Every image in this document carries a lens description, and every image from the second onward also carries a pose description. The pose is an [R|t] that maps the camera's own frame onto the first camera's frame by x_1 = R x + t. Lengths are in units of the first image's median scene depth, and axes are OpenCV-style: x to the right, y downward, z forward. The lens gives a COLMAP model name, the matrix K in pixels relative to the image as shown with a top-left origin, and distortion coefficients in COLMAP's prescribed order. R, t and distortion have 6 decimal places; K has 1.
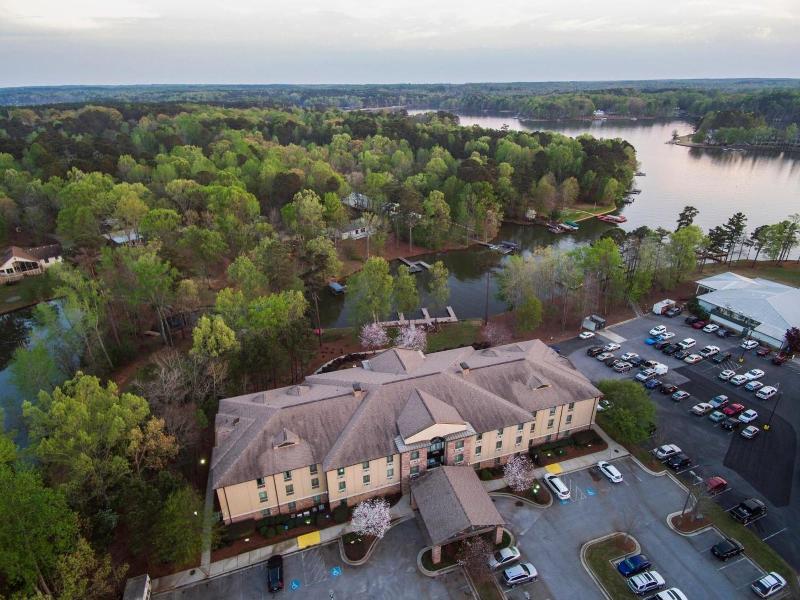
lens RADIAL K [[455.1, 0, 400.0], [0, 455.1, 300.0], [0, 0, 1]] dist [0.043269, -0.037467]
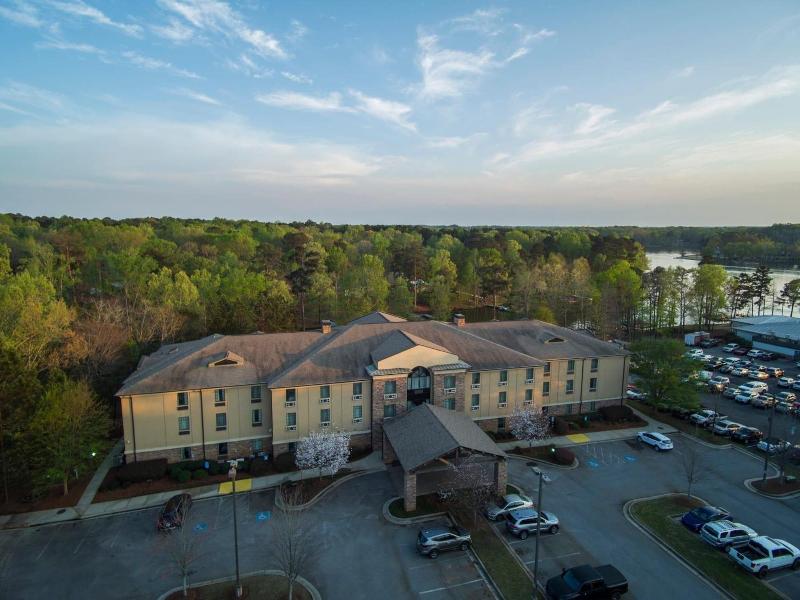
lens RADIAL K [[455.1, 0, 400.0], [0, 455.1, 300.0], [0, 0, 1]] dist [0.043269, -0.037467]
pose [[0.998950, 0.022835, -0.039721, 0.076102], [-0.033759, 0.952972, -0.301173, 0.432652], [0.030976, 0.302197, 0.952742, 0.228501]]
